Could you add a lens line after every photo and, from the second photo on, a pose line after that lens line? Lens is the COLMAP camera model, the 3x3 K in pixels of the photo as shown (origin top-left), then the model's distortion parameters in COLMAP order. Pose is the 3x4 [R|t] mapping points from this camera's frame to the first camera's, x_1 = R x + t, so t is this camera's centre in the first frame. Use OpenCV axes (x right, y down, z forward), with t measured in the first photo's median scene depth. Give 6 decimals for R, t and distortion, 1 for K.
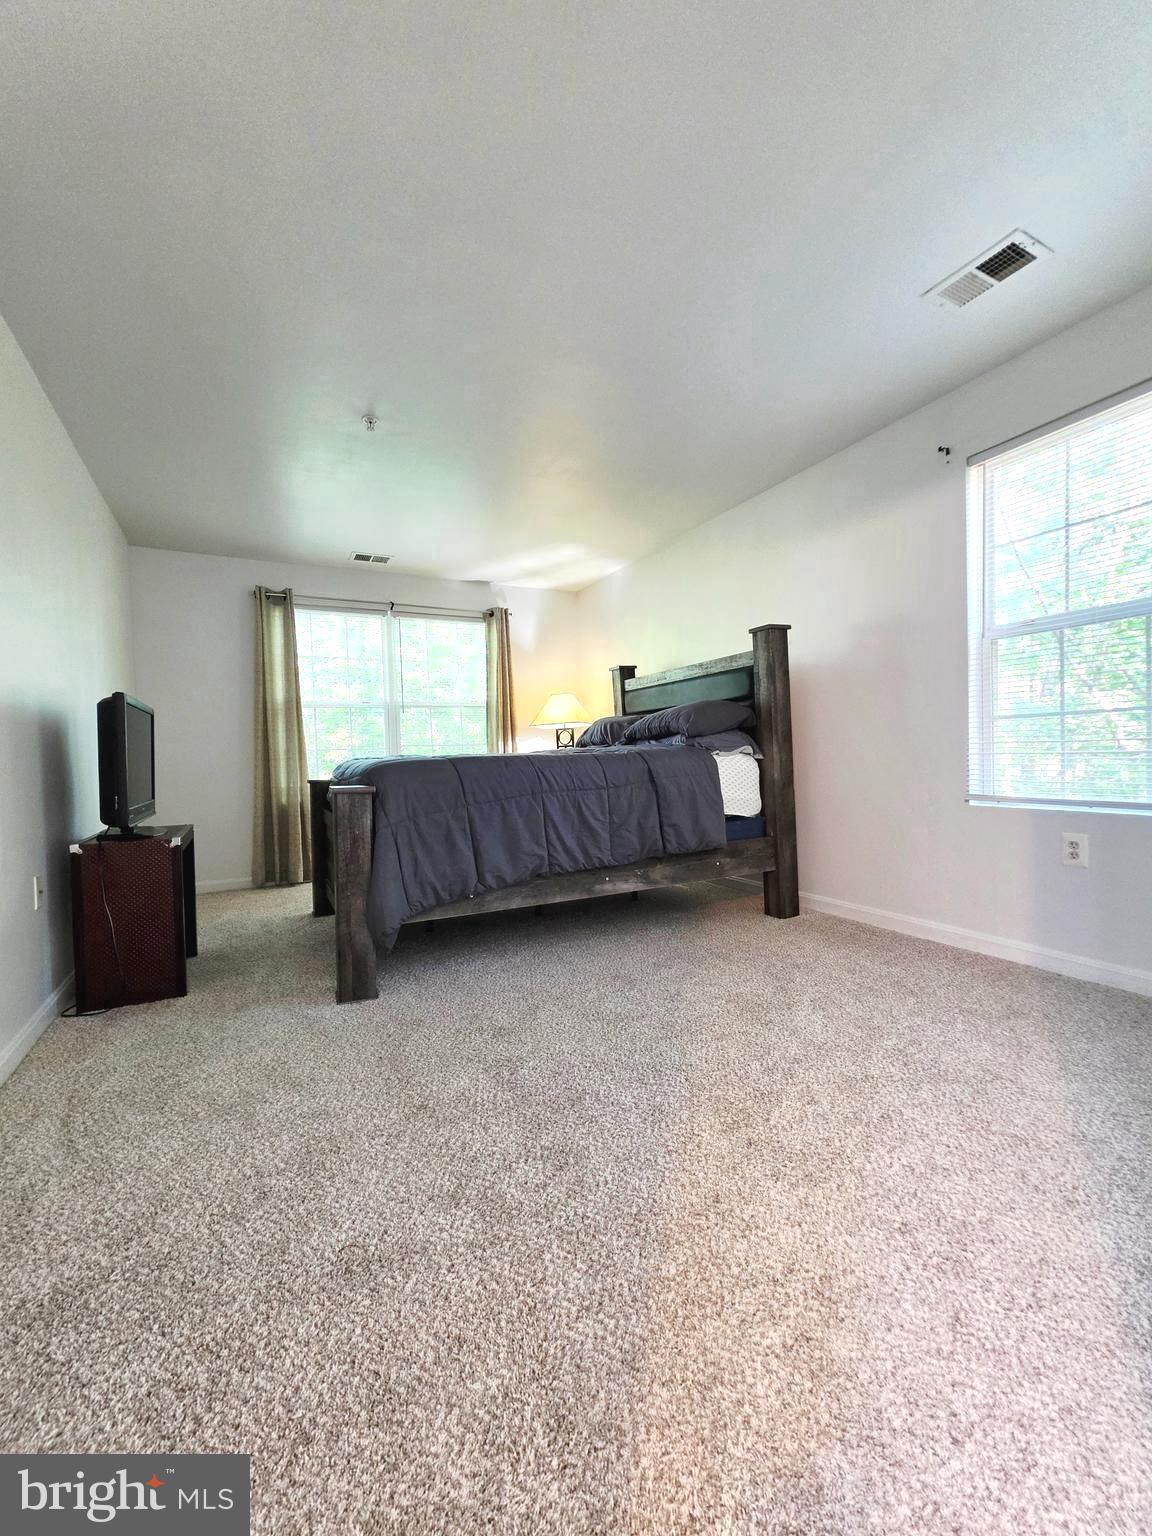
lens RADIAL K [[615.4, 0, 568.1], [0, 615.4, 770.5], [0, 0, 1]] dist [0.001400, 0.000099]
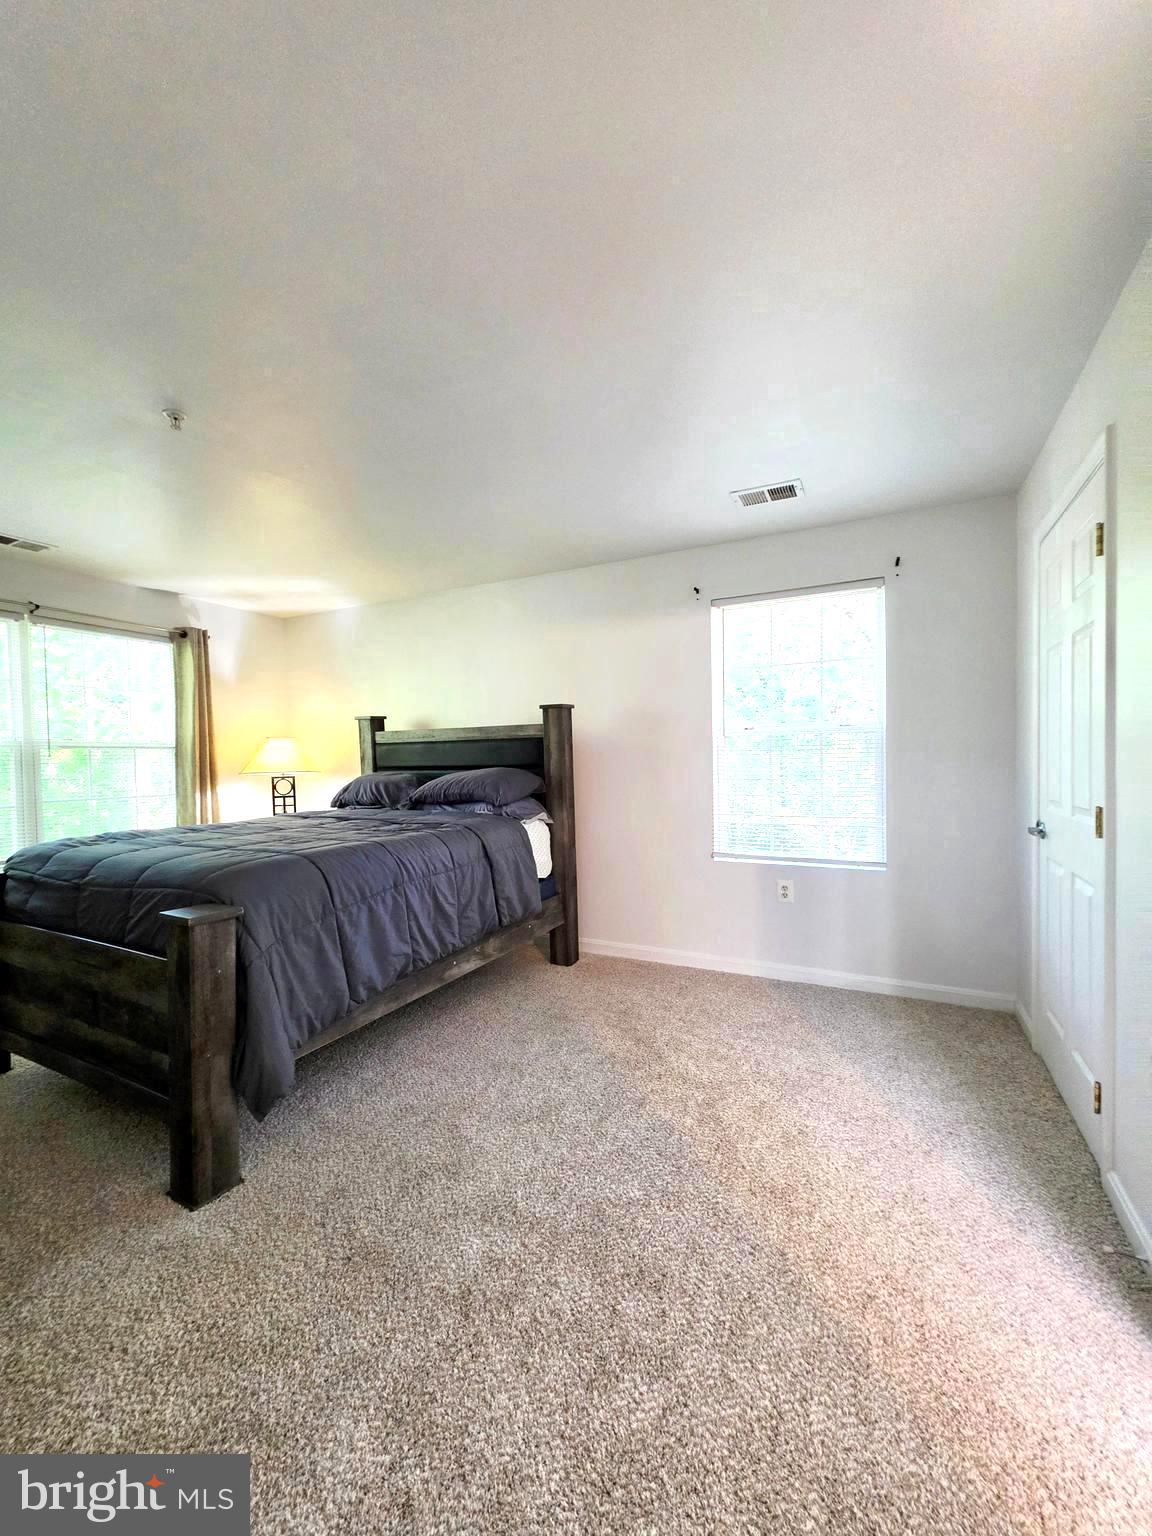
lens RADIAL K [[615.4, 0, 568.1], [0, 615.4, 770.5], [0, 0, 1]] dist [0.001400, 0.000099]
pose [[0.811501, 0.006912, 0.584310, -0.351592], [0.007144, 0.999738, -0.021748, -0.102462], [-0.584307, 0.021823, 0.811239, 0.098037]]
